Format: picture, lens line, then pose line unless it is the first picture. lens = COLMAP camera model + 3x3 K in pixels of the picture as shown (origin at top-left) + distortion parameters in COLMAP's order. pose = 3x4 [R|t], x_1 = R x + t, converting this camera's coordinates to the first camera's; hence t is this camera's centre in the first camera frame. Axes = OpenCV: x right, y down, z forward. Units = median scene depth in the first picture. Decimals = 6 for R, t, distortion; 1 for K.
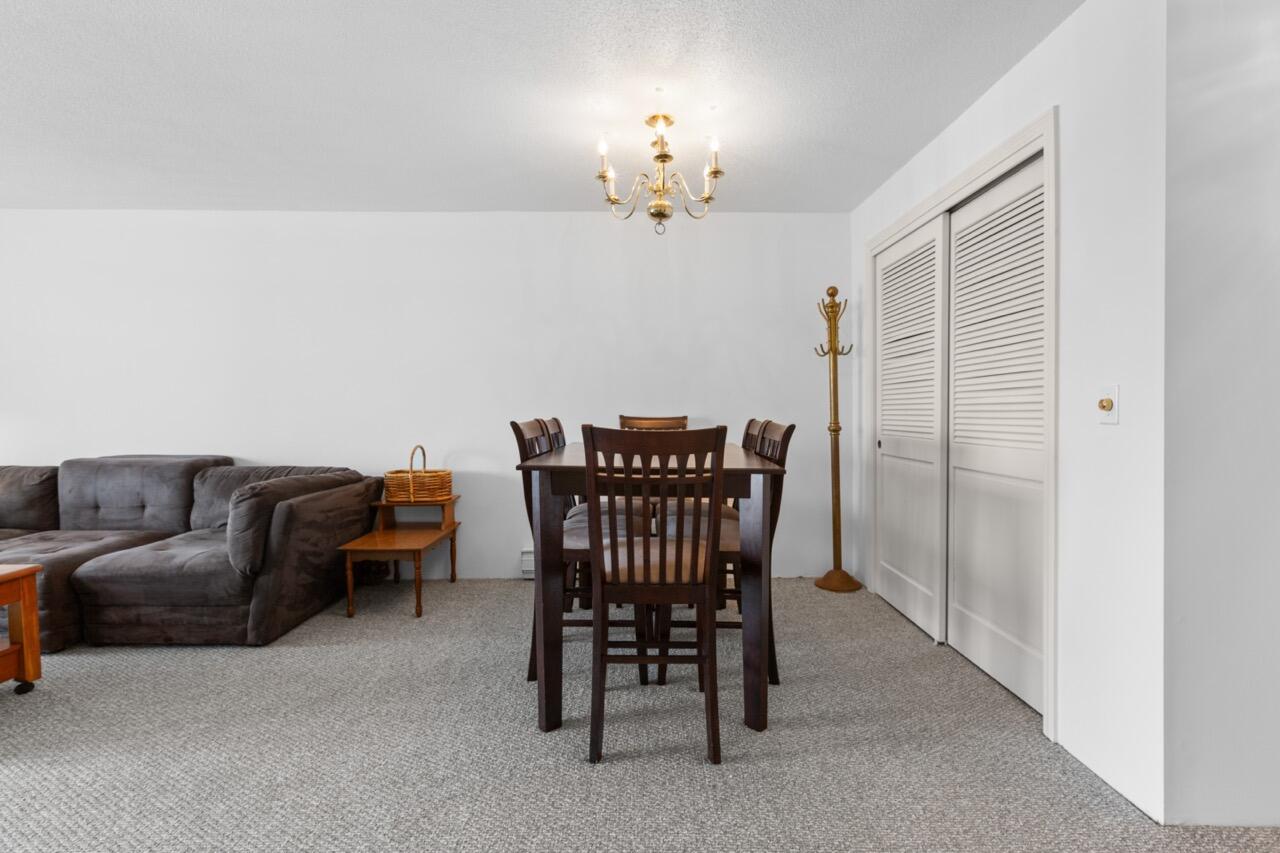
lens RADIAL K [[614.4, 0, 658.3], [0, 614.4, 431.8], [0, 0, 1]] dist [0.001792, 0.000330]
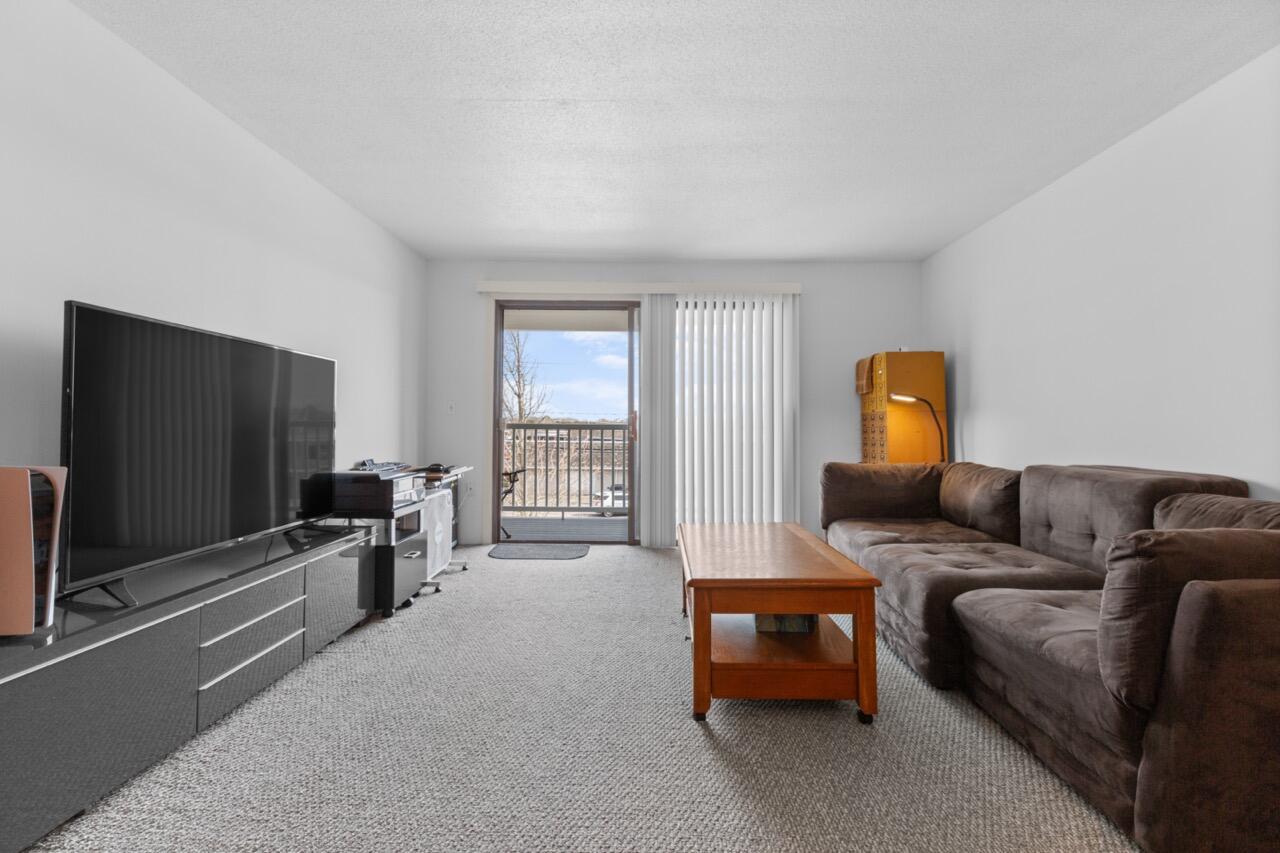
lens RADIAL K [[569.0, 0, 659.4], [0, 569.0, 412.4], [0, 0, 1]] dist [-0.000020, -0.000076]
pose [[-0.029484, -0.027339, -0.999191, -0.174529], [-0.040899, 0.998822, -0.026122, 0.016583], [0.998728, 0.040096, -0.030568, 0.606764]]
